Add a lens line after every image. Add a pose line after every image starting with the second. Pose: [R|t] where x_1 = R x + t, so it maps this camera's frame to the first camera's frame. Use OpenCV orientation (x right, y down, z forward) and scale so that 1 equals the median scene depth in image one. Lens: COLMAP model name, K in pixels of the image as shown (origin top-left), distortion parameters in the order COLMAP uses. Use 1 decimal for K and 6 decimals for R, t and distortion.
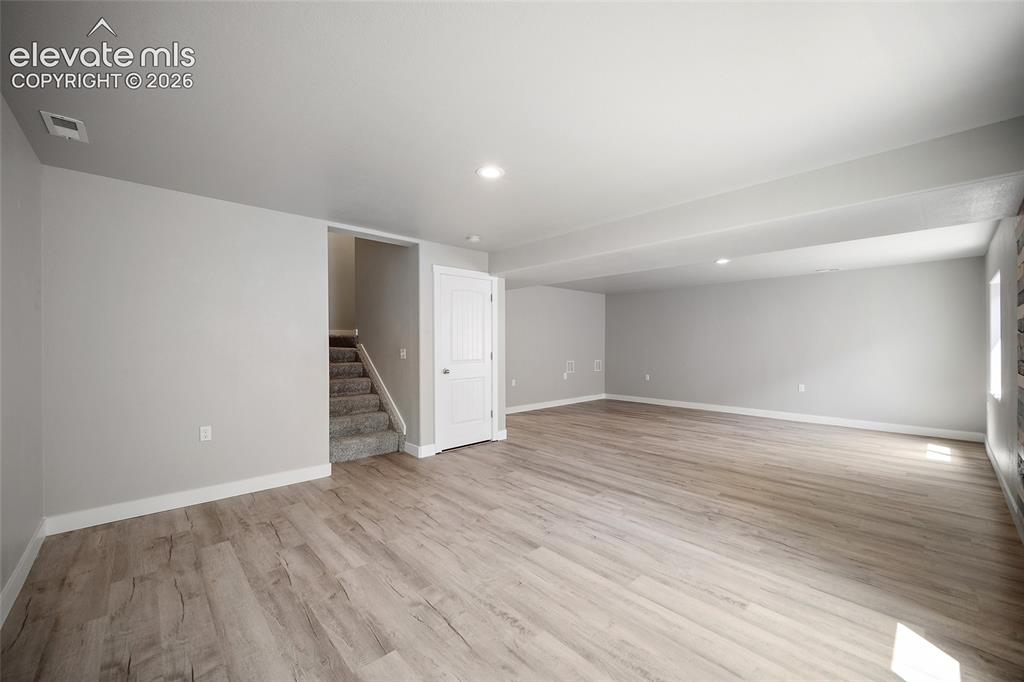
lens RADIAL K [[408.9, 0, 513.6], [0, 408.9, 341.8], [0, 0, 1]] dist [-0.000397, -0.000148]
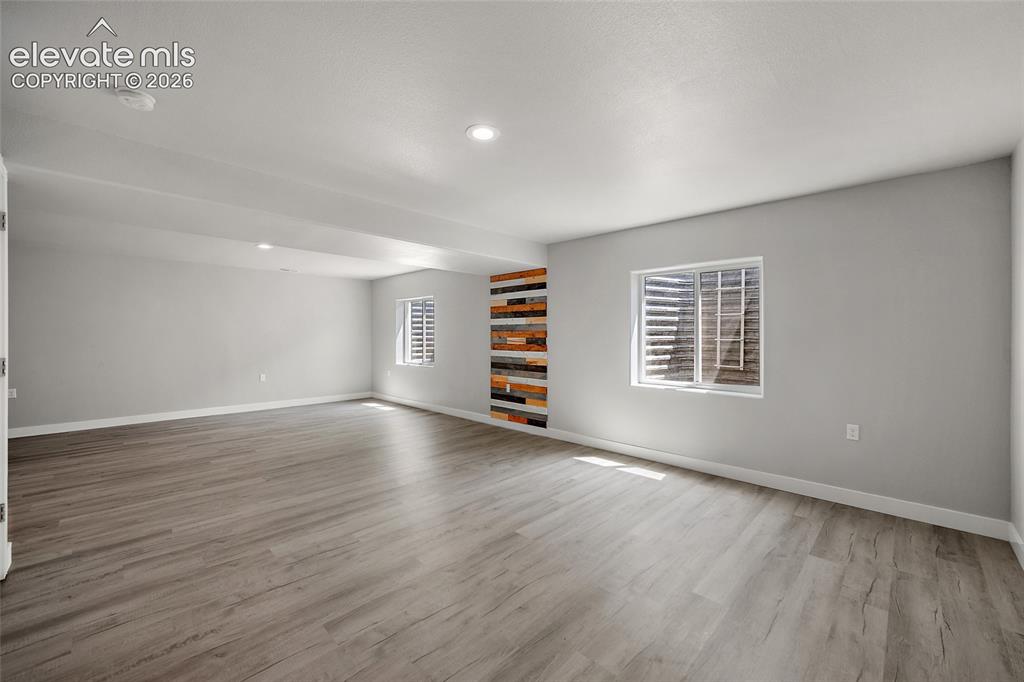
lens RADIAL K [[408.9, 0, 518.2], [0, 408.9, 339.6], [0, 0, 1]] dist [-0.000397, -0.000148]
pose [[-0.062255, -0.010215, 0.998008, -0.665763], [-0.007338, 0.999925, 0.009777, 0.000789], [-0.998033, -0.006715, -0.062325, 0.728267]]
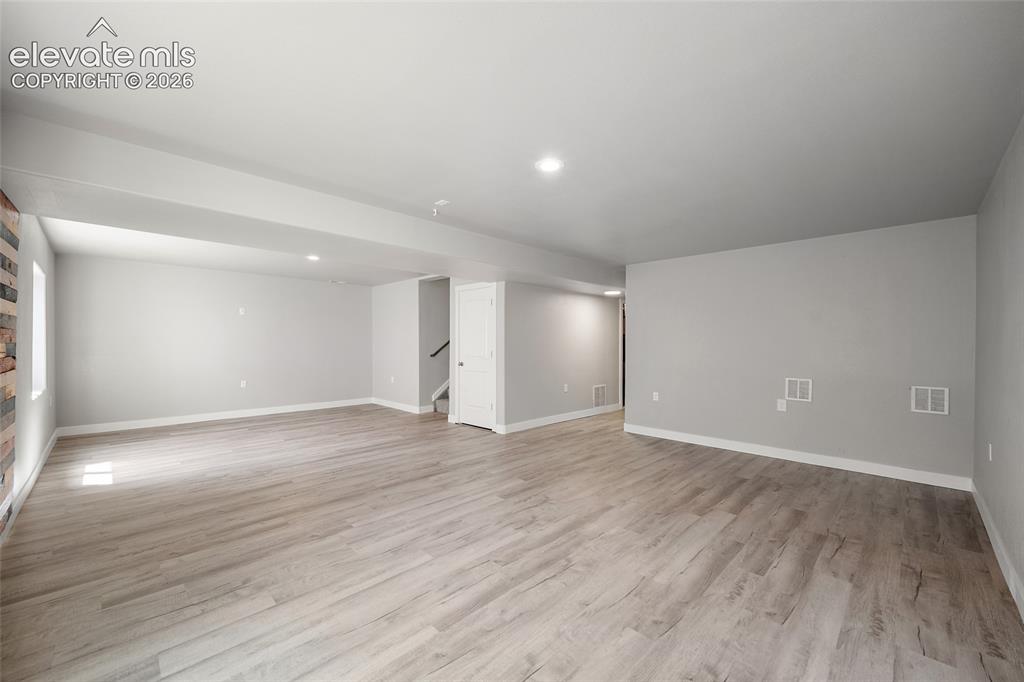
lens RADIAL K [[408.9, 0, 508.3], [0, 408.9, 342.8], [0, 0, 1]] dist [-0.000397, -0.000148]
pose [[0.016017, -0.005799, -0.999855, 1.458669], [-0.000619, 0.999983, -0.005809, 0.015077], [0.999872, 0.000712, 0.016014, 1.424963]]
